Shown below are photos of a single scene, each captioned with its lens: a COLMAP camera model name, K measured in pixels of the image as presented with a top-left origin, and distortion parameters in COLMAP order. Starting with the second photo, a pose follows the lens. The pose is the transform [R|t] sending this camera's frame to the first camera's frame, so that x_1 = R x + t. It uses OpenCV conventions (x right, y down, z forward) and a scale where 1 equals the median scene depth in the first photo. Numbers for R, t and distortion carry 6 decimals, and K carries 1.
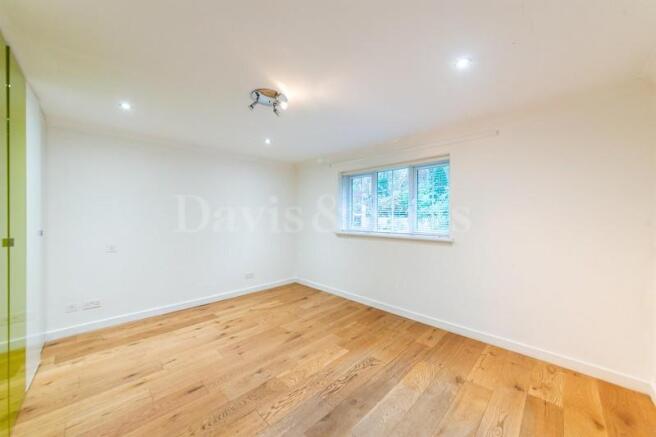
lens RADIAL K [[238.7, 0, 328.1], [0, 238.7, 219.0], [0, 0, 1]] dist [-0.001832, -0.000502]
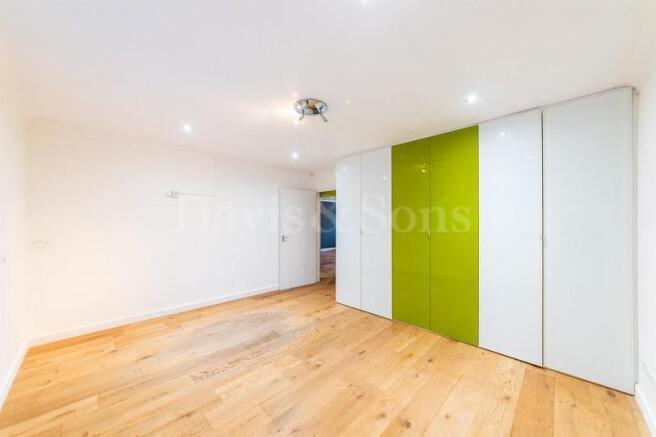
lens RADIAL K [[238.7, 0, 328.3], [0, 238.7, 220.7], [0, 0, 1]] dist [-0.001832, -0.000502]
pose [[-0.999960, -0.005114, -0.007272, -0.323933], [-0.005225, 0.999869, 0.015305, -0.021962], [0.007192, 0.015342, -0.999856, 2.068850]]
